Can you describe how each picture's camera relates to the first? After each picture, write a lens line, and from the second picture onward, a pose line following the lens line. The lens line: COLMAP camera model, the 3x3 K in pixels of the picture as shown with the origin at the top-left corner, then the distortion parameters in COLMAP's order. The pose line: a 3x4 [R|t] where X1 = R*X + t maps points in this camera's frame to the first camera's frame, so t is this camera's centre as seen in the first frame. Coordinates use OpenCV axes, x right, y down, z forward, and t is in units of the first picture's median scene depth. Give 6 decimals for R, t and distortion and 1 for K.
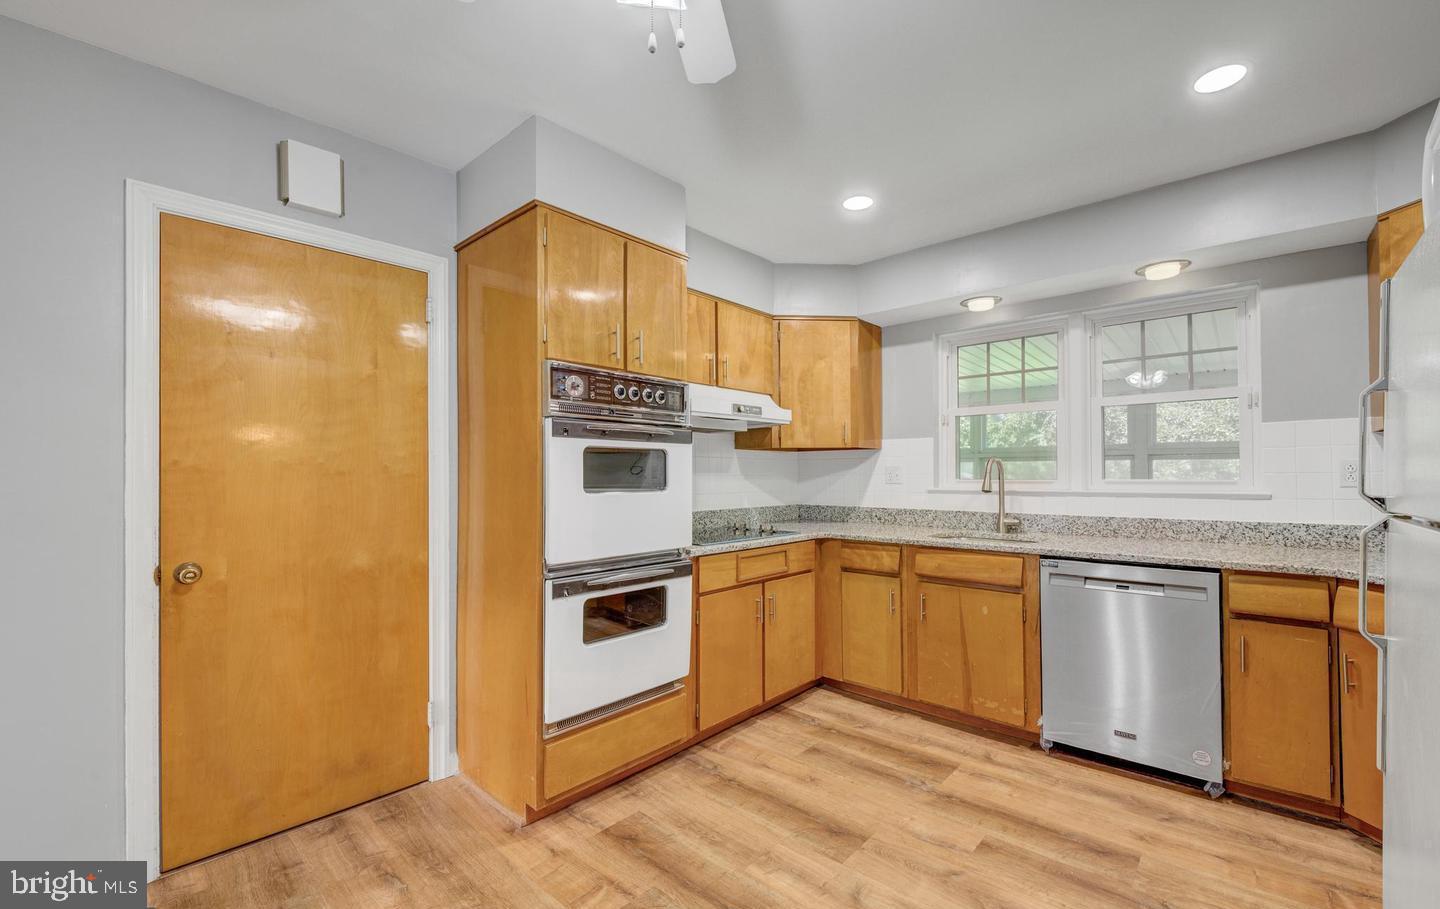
lens RADIAL K [[589.6, 0, 723.1], [0, 589.6, 477.1], [0, 0, 1]] dist [0.000342, -0.010473]
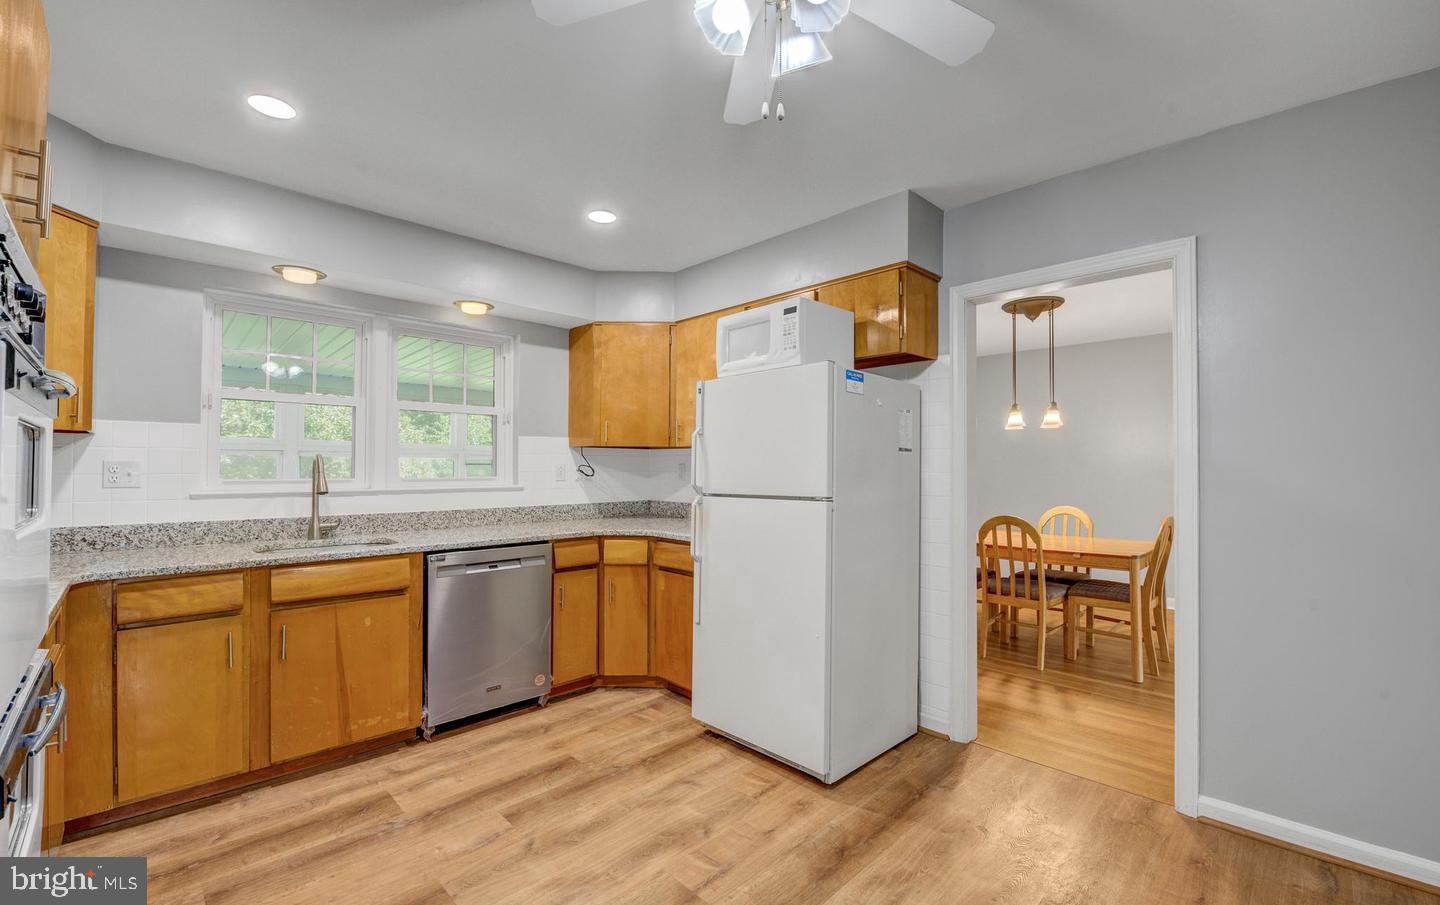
lens RADIAL K [[602.5, 0, 743.3], [0, 602.5, 463.7], [0, 0, 1]] dist [-0.017378, -0.000353]
pose [[0.051282, 0.009989, 0.998634, -0.483895], [0.004289, 0.999939, -0.010222, -0.008826], [-0.998675, 0.004807, 0.051236, 0.385531]]
